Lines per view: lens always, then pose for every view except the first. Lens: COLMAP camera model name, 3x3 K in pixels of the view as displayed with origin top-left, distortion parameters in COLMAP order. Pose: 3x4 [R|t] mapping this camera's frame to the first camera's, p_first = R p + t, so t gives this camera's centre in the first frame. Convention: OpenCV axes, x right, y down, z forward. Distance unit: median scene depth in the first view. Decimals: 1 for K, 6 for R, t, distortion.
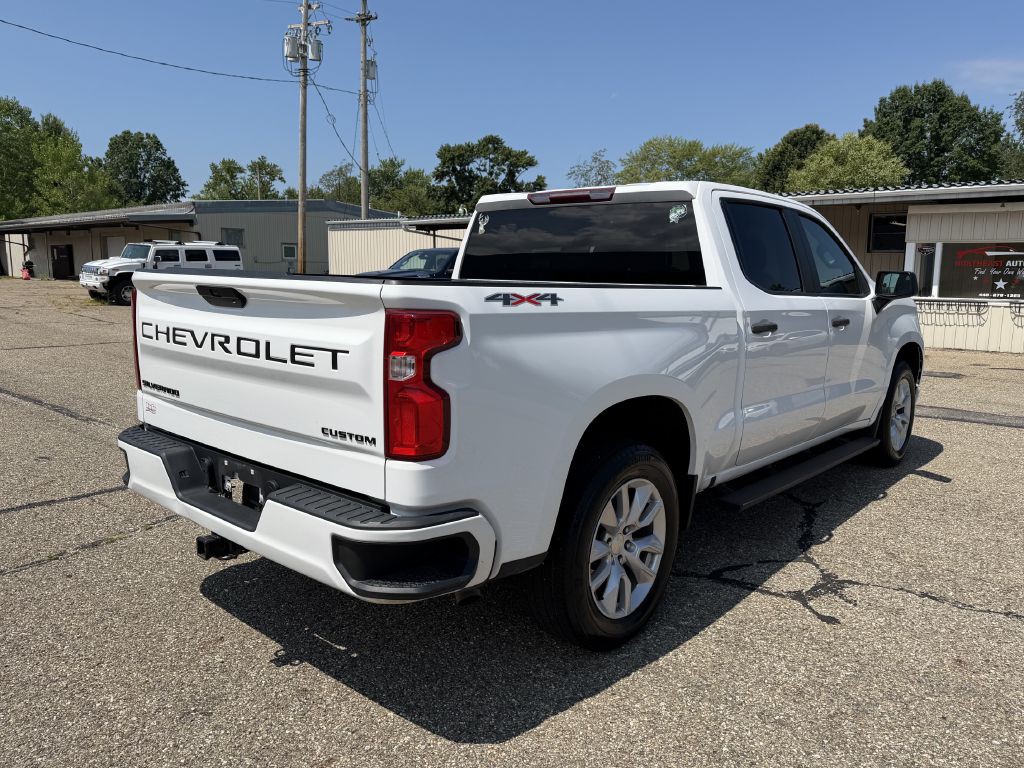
lens RADIAL K [[760.0, 0, 517.5], [0, 760.0, 386.4], [0, 0, 1]] dist [0.066051, -0.098443]
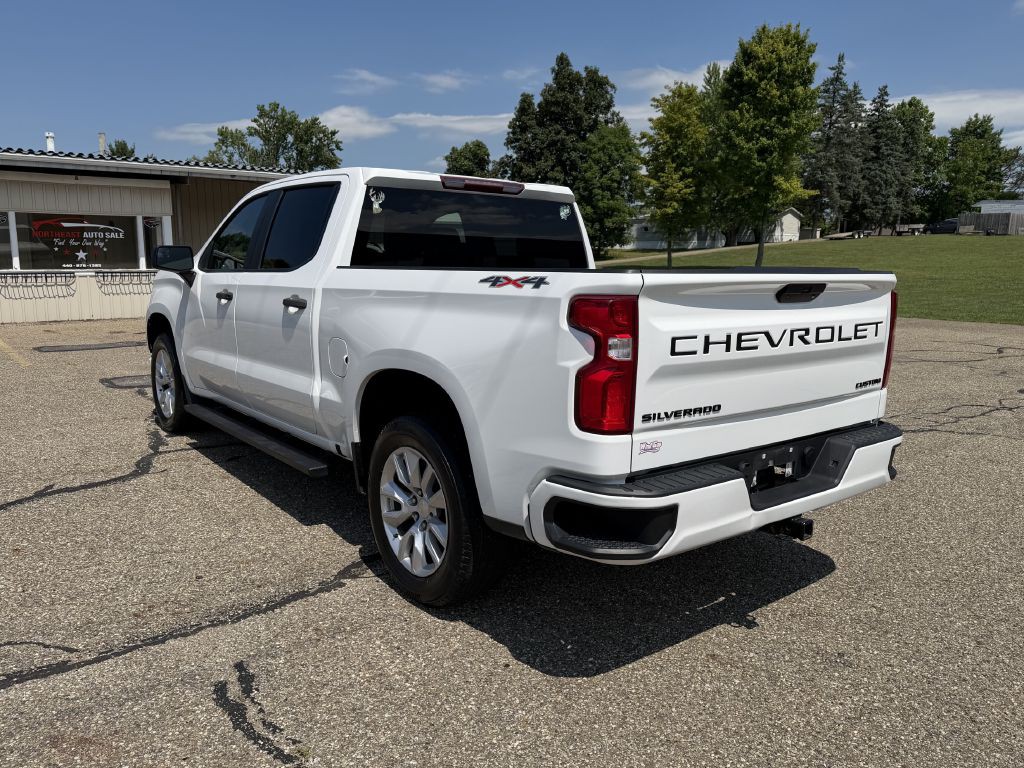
lens RADIAL K [[762.5, 0, 515.2], [0, 762.5, 386.4], [0, 0, 1]] dist [0.065575, -0.116200]
pose [[0.187443, -0.179485, 0.965738, -0.124408], [0.135274, 0.978513, 0.155604, -0.017269], [-0.972916, 0.101472, 0.207695, 0.096559]]
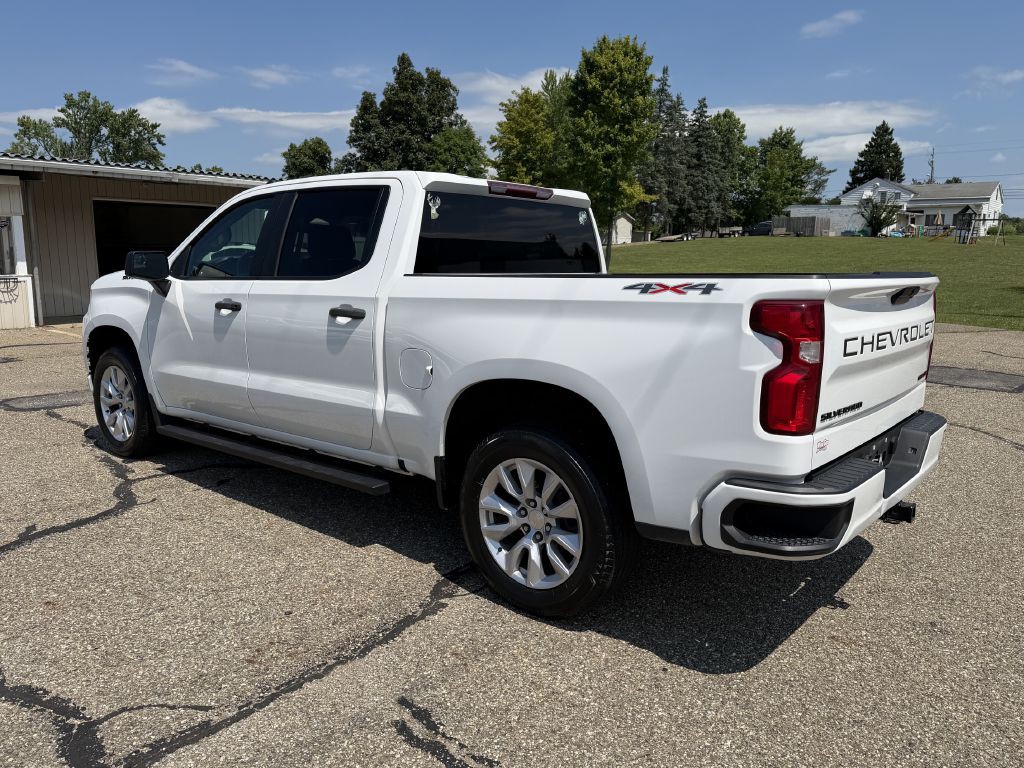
lens RADIAL K [[760.0, 0, 517.5], [0, 760.0, 386.4], [0, 0, 1]] dist [0.066051, -0.098443]
pose [[-0.021508, -0.182007, 0.983062, -0.126089], [0.139318, 0.973150, 0.183220, -0.022764], [-0.990014, 0.140899, 0.004427, 0.130706]]
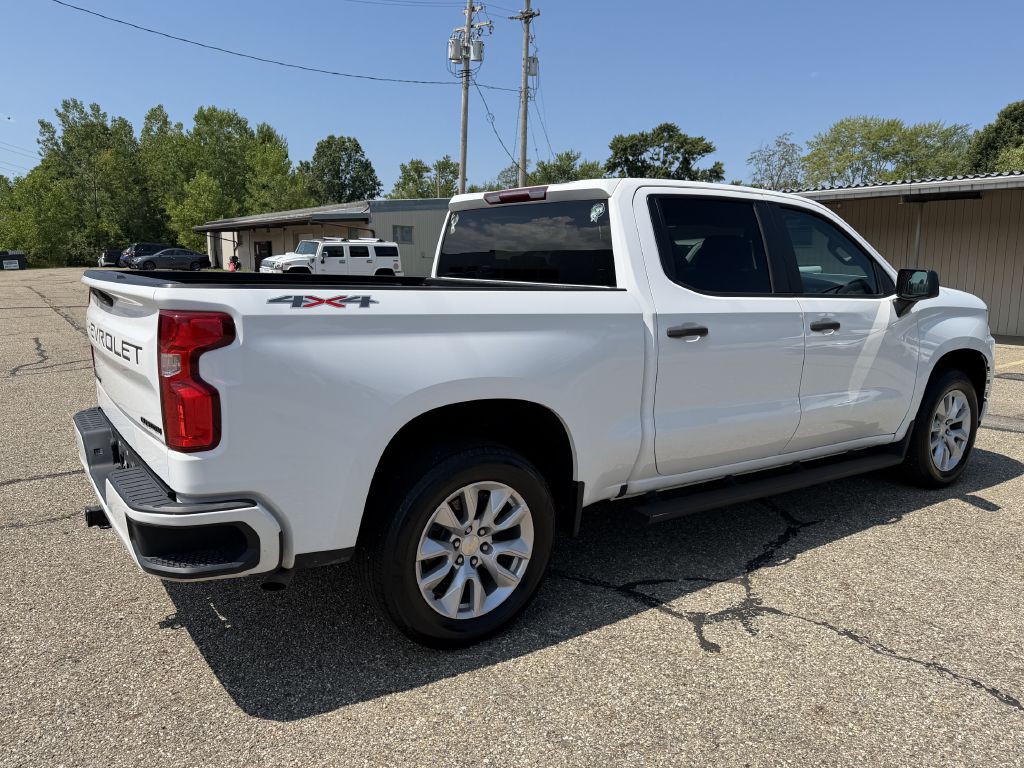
lens RADIAL K [[755.0, 0, 507.2], [0, 755.0, 379.7], [0, 0, 1]] dist [0.159929, -0.319913]
pose [[0.970227, 0.033647, -0.239849, 0.038677], [-0.033236, 0.999431, 0.005761, -0.001750], [0.239906, 0.002382, 0.970793, 0.003457]]
